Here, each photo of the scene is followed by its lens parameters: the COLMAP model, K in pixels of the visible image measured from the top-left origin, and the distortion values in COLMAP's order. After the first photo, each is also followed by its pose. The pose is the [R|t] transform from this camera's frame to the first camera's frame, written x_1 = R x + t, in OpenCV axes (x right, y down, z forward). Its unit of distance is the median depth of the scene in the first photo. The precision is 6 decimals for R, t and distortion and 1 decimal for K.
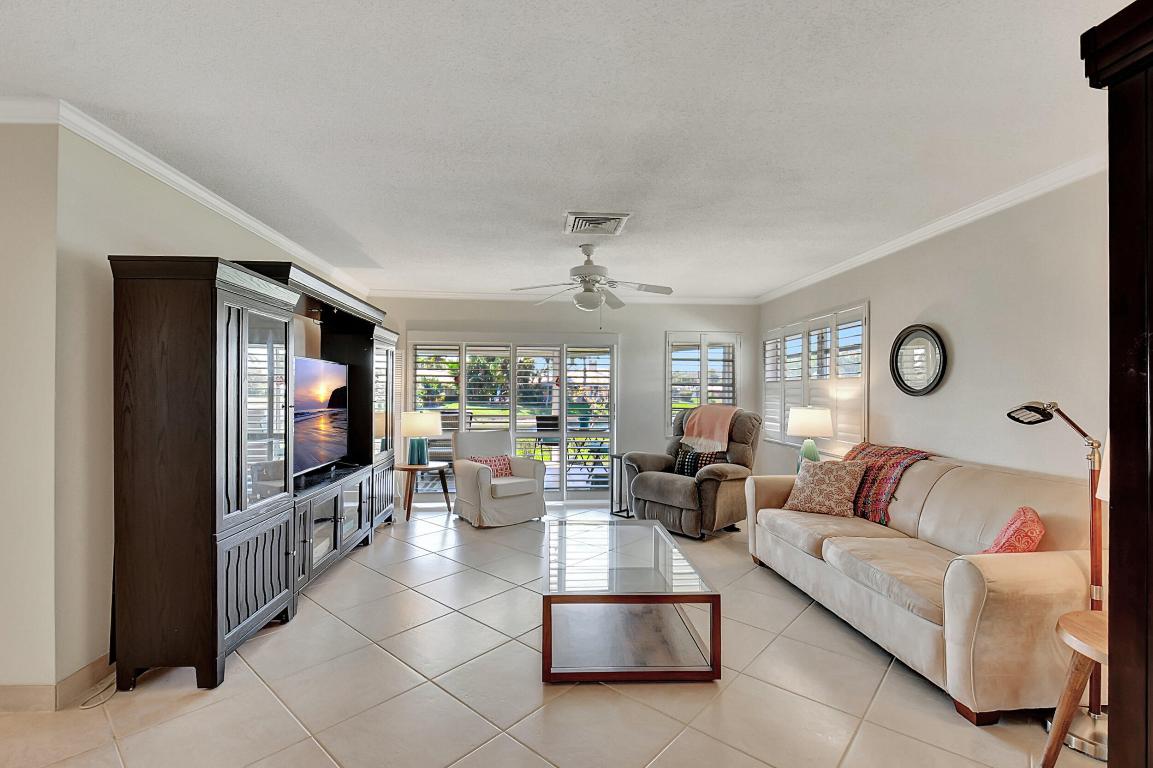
lens RADIAL K [[516.4, 0, 577.4], [0, 516.4, 384.7], [0, 0, 1]] dist [0.015311, -0.012038]
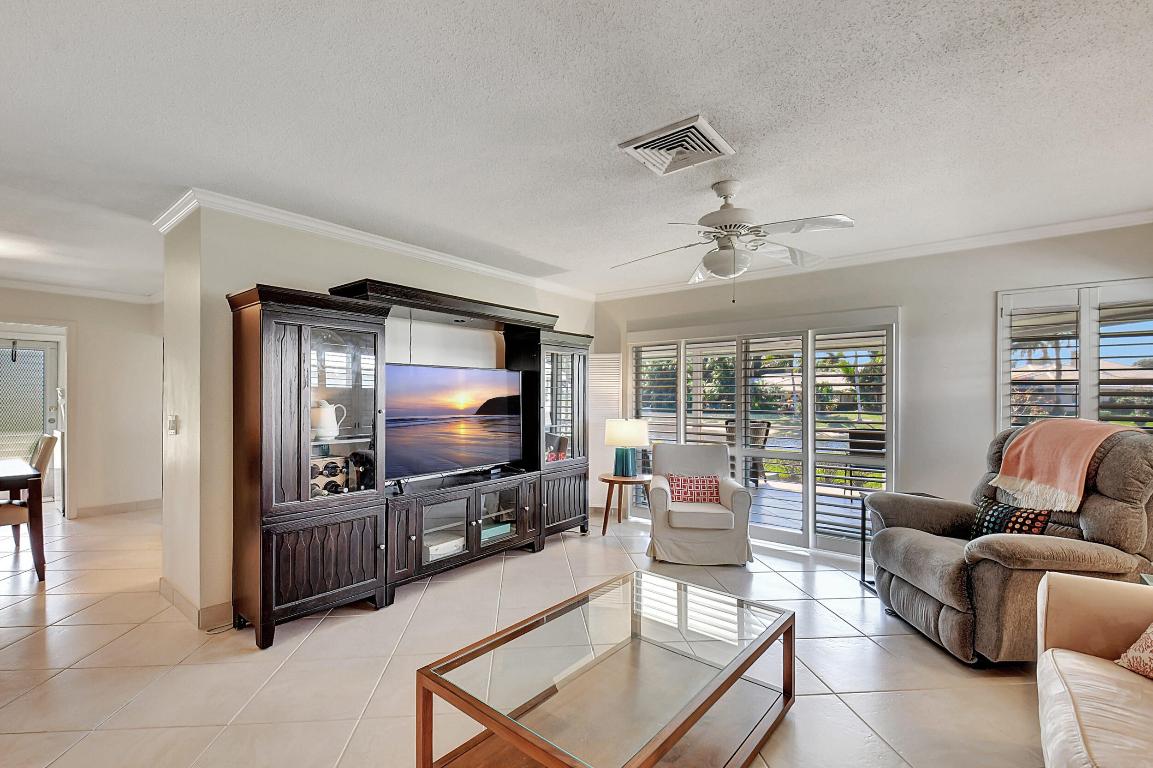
lens RADIAL K [[516.4, 0, 567.6], [0, 516.4, 393.9], [0, 0, 1]] dist [0.015311, -0.012038]
pose [[0.710021, -0.012295, -0.704073, 0.302952], [0.016137, 0.999869, -0.001187, 0.006780], [0.703995, -0.010519, 0.710127, 0.309526]]
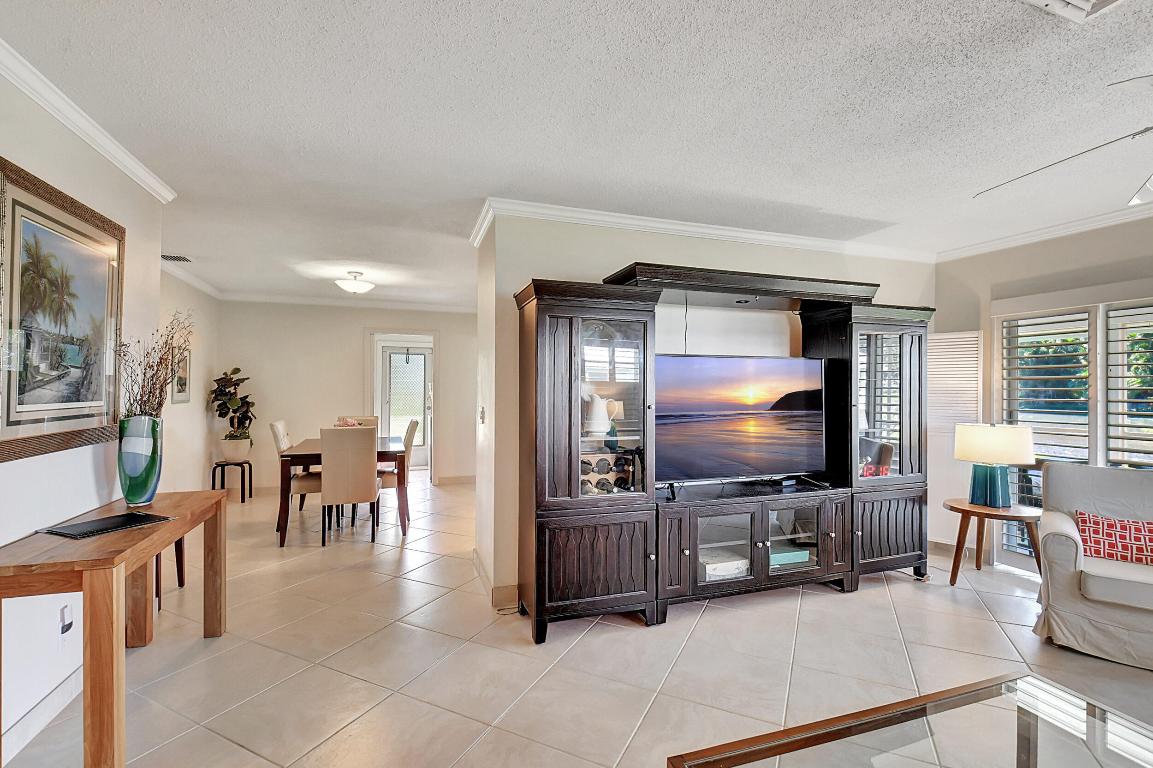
lens RADIAL K [[516.4, 0, 569.2], [0, 516.4, 383.4], [0, 0, 1]] dist [0.015311, -0.012038]
pose [[0.237054, -0.019673, -0.971297, 0.227010], [0.012482, 0.999774, -0.017203, 0.005961], [0.971416, -0.008045, 0.237246, 0.377362]]
